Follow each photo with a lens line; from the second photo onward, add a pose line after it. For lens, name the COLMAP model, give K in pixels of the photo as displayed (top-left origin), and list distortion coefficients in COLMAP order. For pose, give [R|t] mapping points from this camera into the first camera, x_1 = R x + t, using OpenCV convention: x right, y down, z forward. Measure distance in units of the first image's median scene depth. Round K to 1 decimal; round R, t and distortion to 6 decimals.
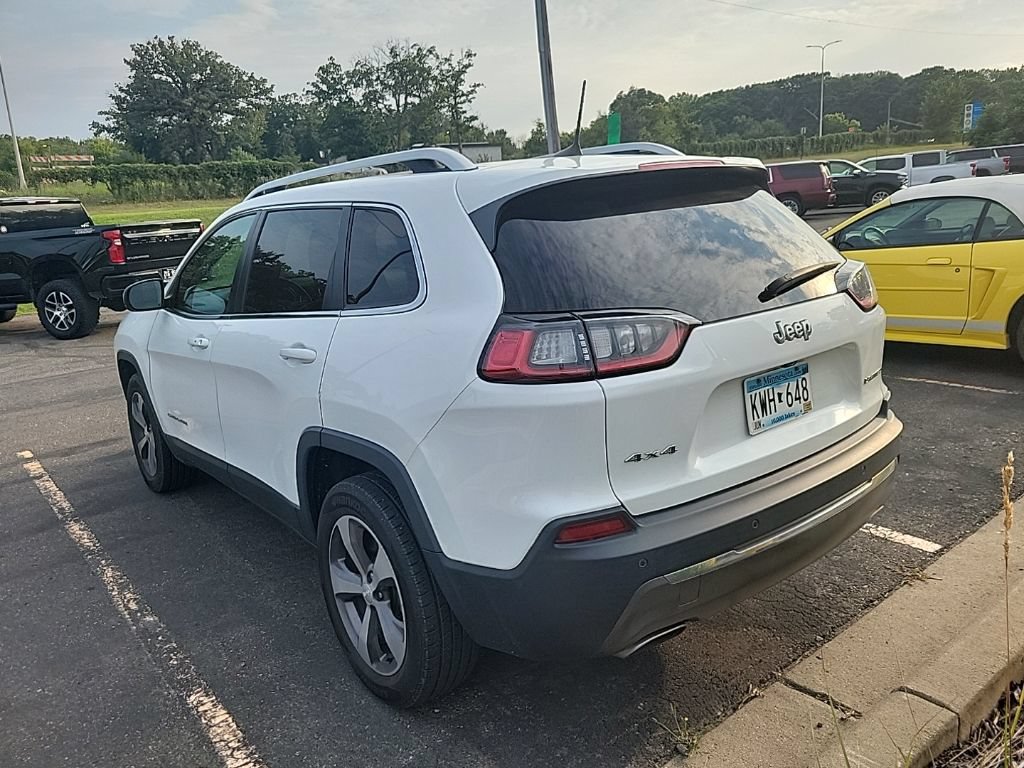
lens RADIAL K [[782.9, 0, 498.2], [0, 782.9, 366.0], [0, 0, 1]] dist [0.055009, -0.048734]
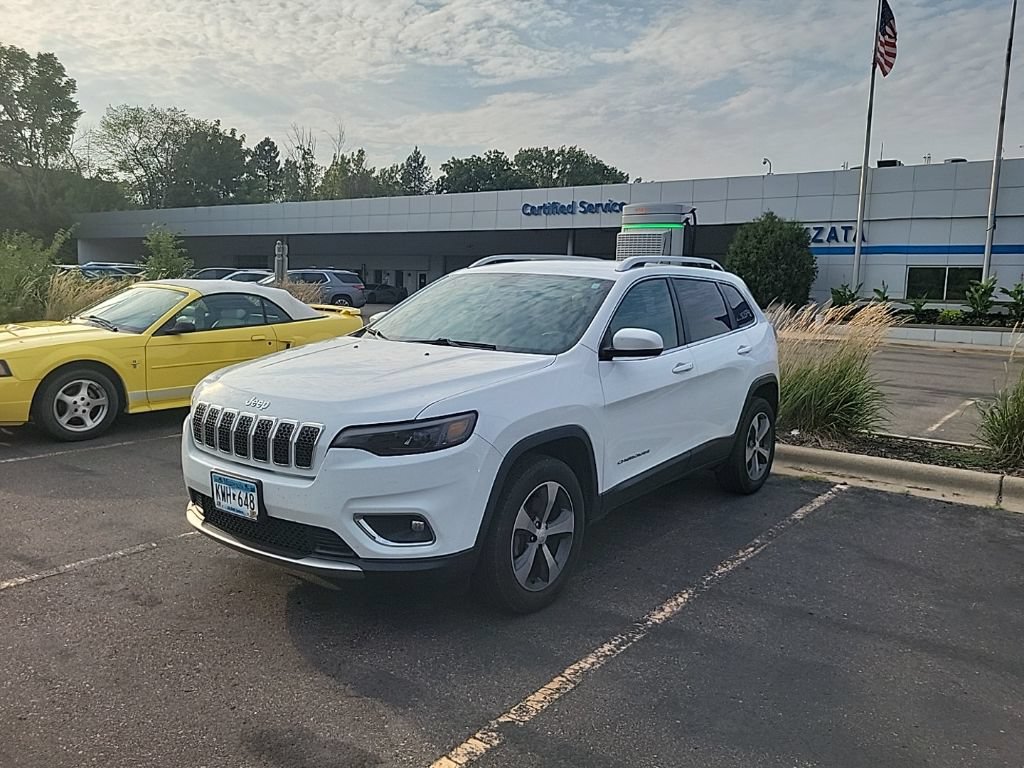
lens RADIAL K [[801.9, 0, 532.5], [0, 801.9, 384.2], [0, 0, 1]] dist [0.058835, -0.045034]
pose [[-0.293383, -0.053844, 0.954478, -1.412632], [0.186977, 0.975899, 0.112524, -0.180051], [-0.937532, 0.211478, -0.276244, 1.412742]]
